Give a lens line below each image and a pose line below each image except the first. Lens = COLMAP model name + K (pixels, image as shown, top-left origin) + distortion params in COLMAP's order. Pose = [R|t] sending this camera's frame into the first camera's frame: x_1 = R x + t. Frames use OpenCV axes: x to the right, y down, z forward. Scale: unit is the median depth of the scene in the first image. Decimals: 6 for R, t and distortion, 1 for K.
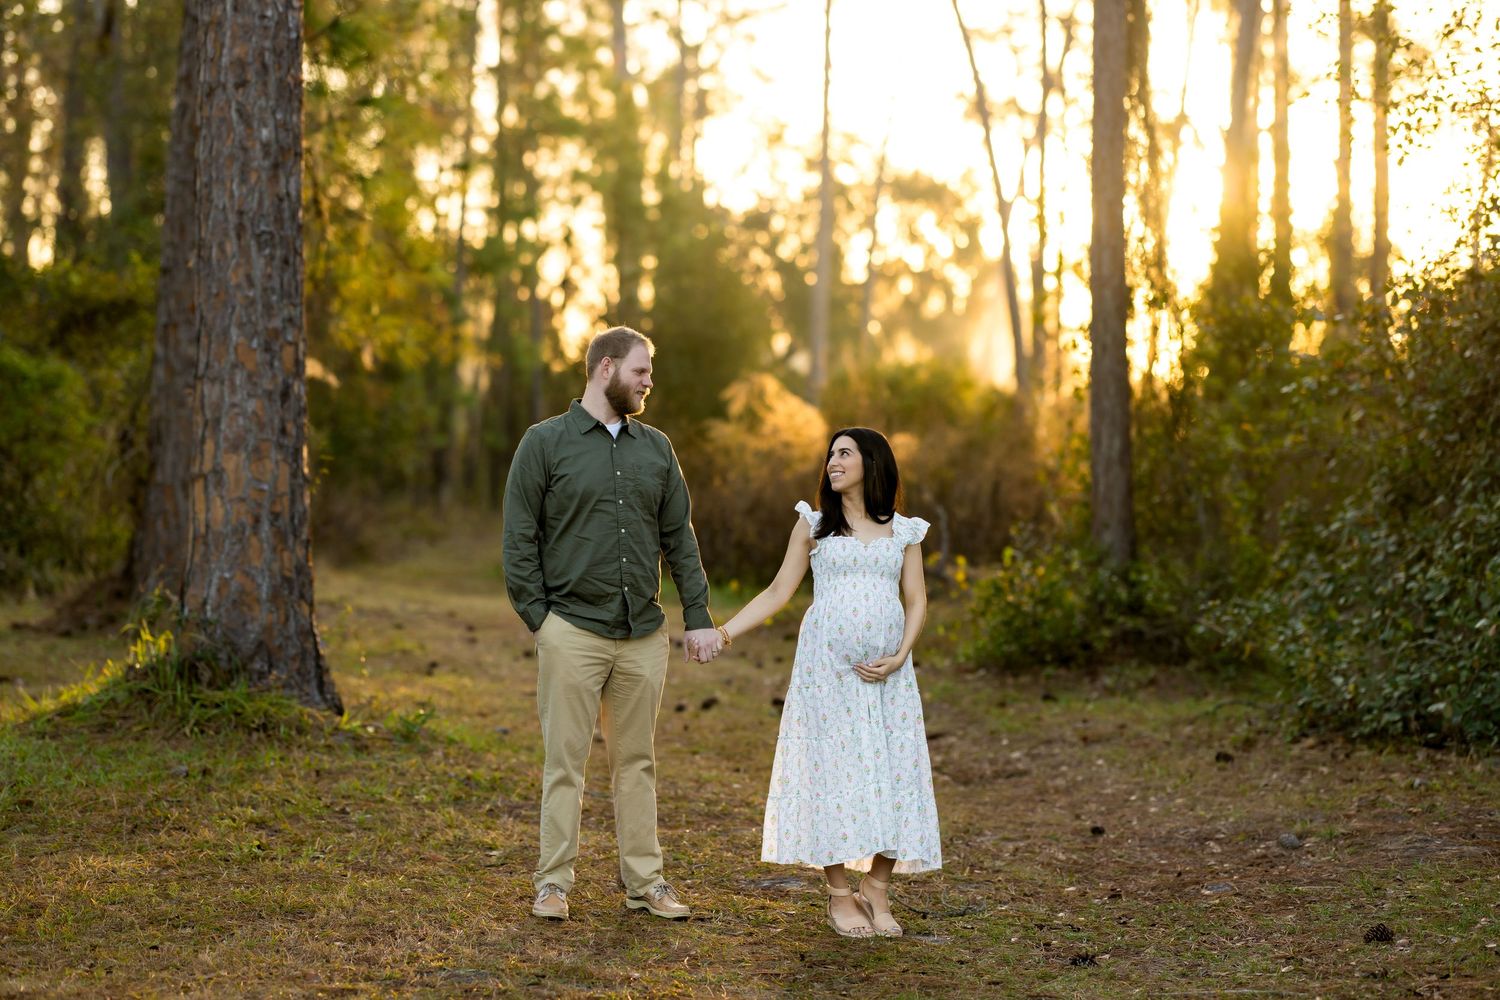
lens RADIAL K [[3618.1, 0, 750.0], [0, 3618.1, 500.0], [0, 0, 1]] dist [-0.013218, -0.750441]
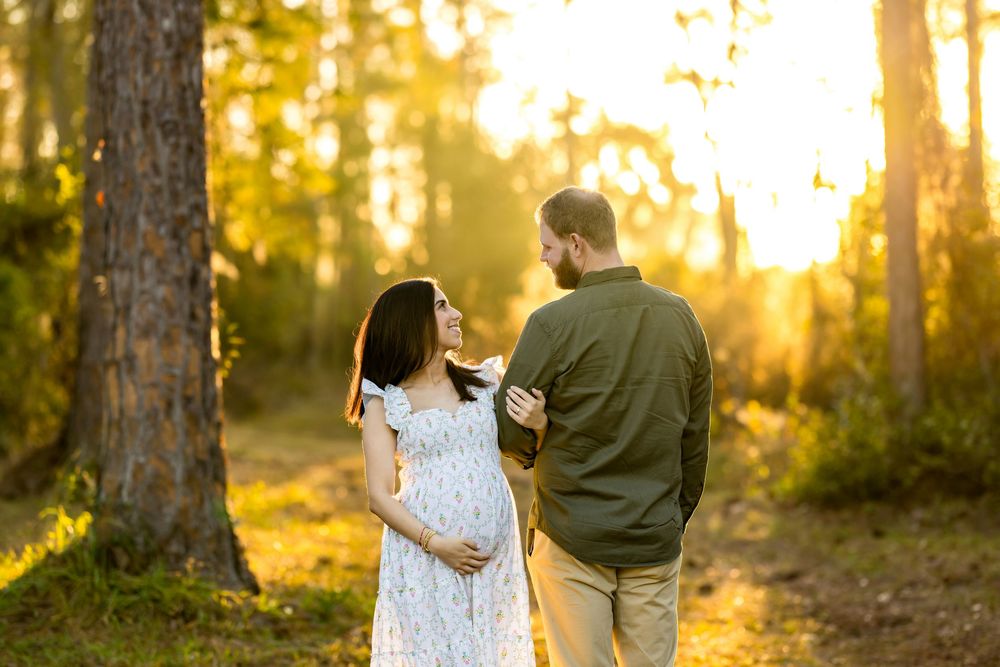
lens RADIAL K [[2412.1, 0, 500.0], [0, 2412.1, 333.5], [0, 0, 1]] dist [-0.013218, -0.750441]
pose [[0.999568, -0.029377, 0.000290, -0.043219], [0.029378, 0.999530, -0.008761, -0.005732], [-0.000032, 0.008765, 0.999962, 0.322917]]
